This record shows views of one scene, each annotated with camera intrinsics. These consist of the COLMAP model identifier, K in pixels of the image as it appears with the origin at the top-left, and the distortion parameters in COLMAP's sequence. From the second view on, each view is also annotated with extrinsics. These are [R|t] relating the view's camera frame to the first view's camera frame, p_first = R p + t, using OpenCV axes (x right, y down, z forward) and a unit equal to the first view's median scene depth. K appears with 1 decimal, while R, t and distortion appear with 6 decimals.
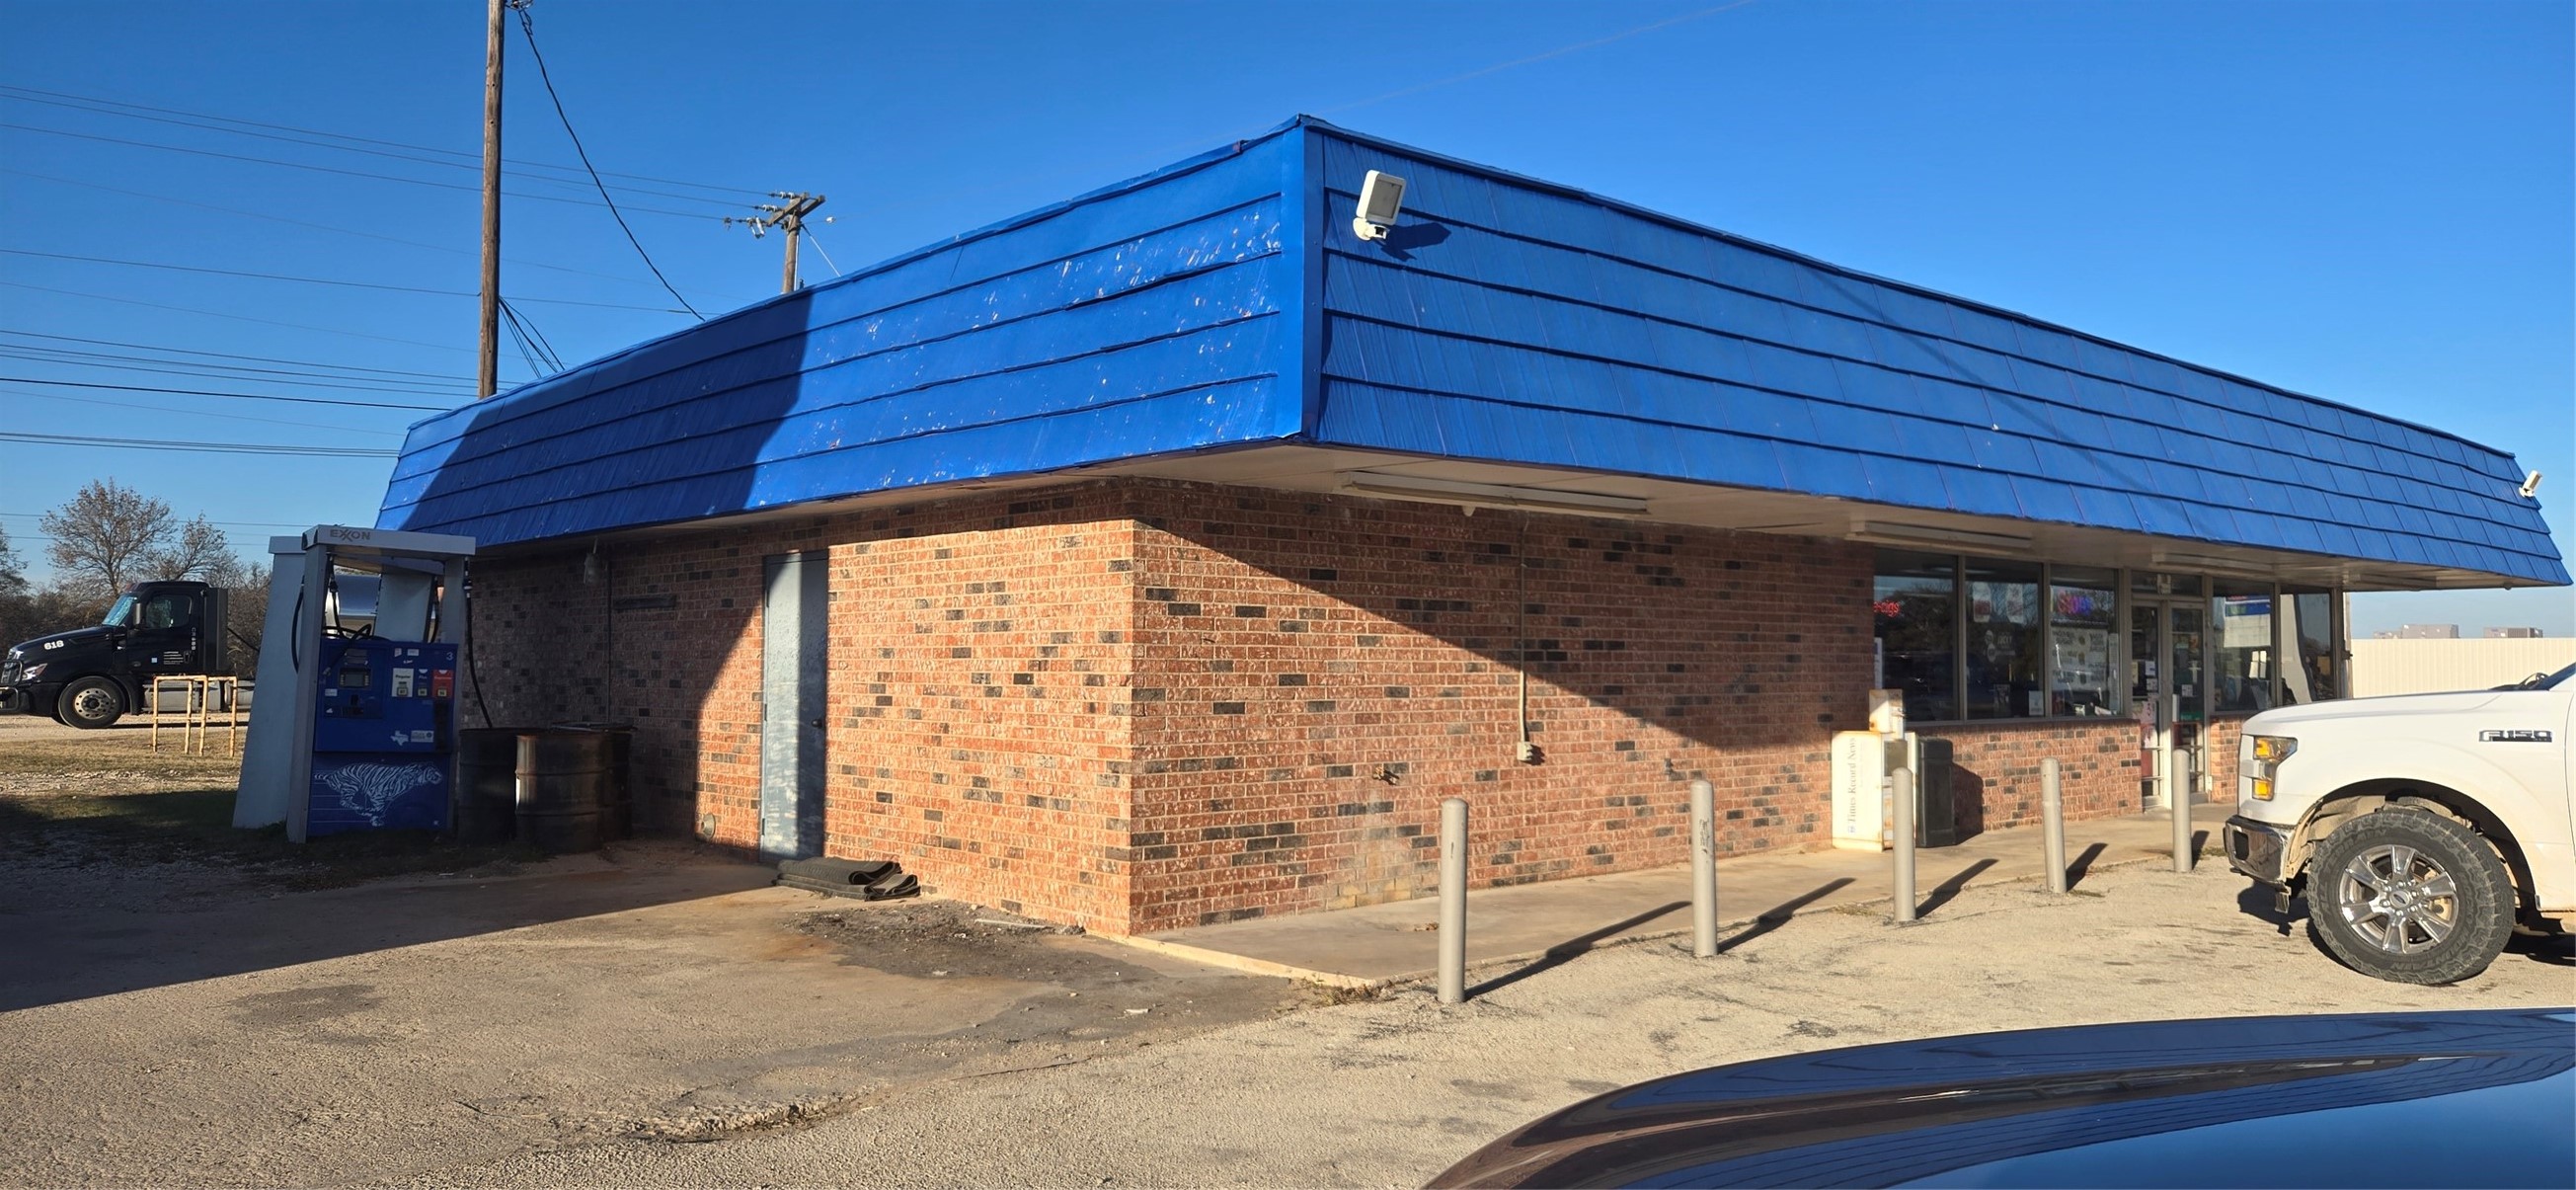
lens RADIAL K [[1732.3, 0, 1303.8], [0, 1732.3, 606.4], [0, 0, 1]] dist [0.082354, -0.071249]
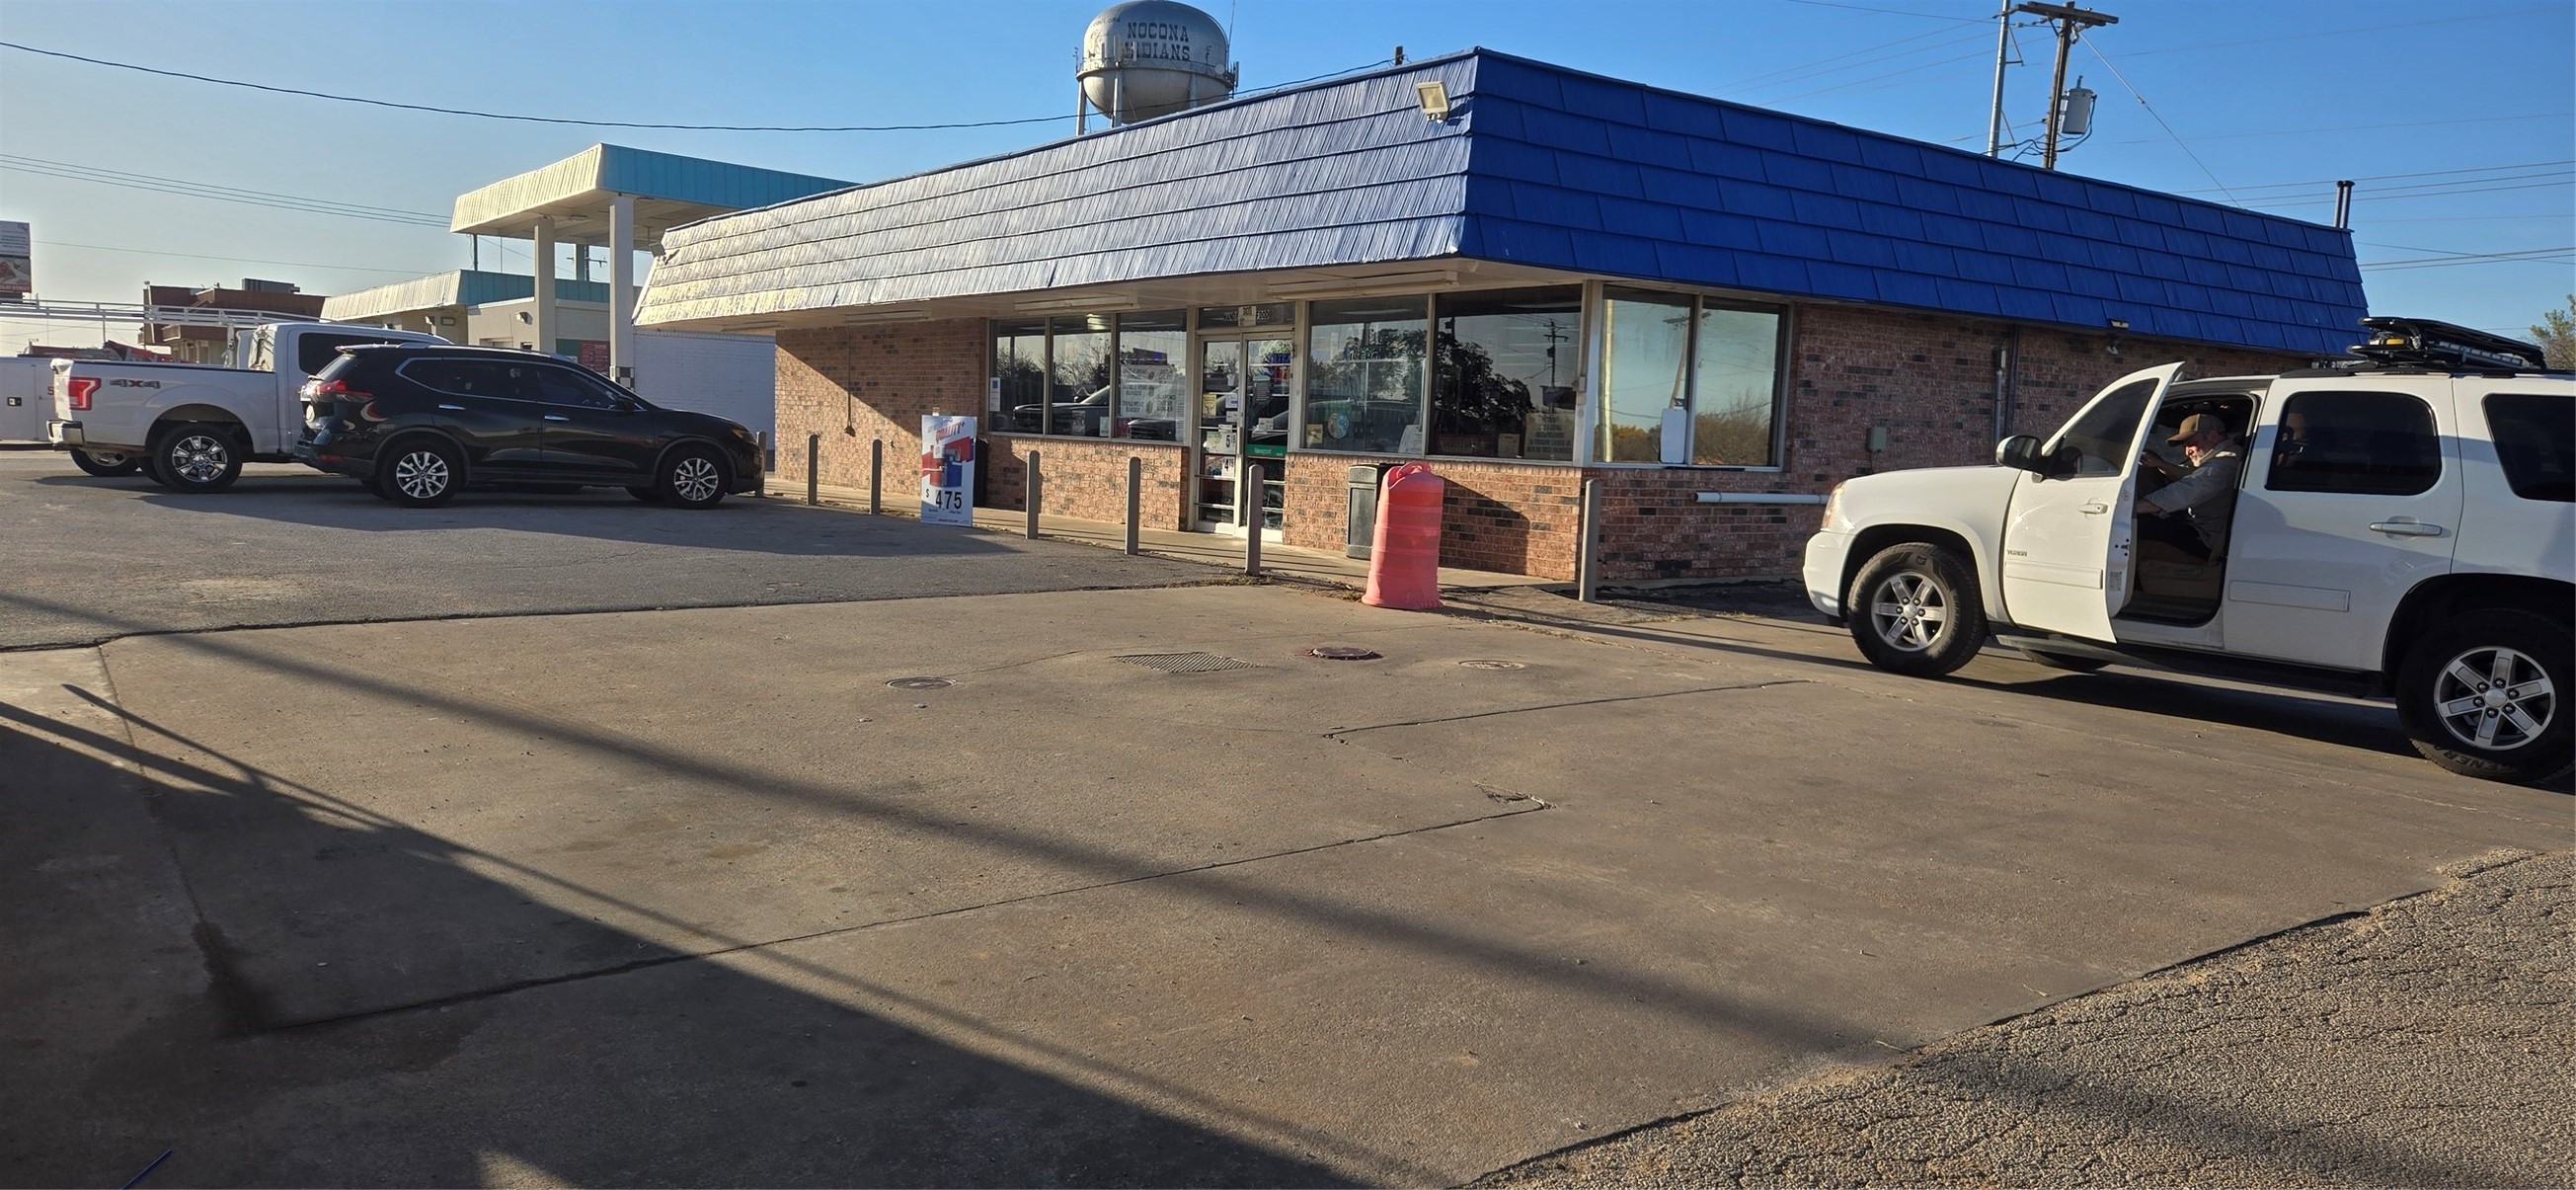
lens RADIAL K [[1732.3, 0, 1291.1], [0, 1732.3, 607.4], [0, 0, 1]] dist [0.082354, -0.071249]
pose [[-0.091853, 0.083444, -0.992270, 2.321670], [-0.017027, 0.996205, 0.085351, 0.106328], [0.995627, 0.024735, -0.090084, 1.746962]]
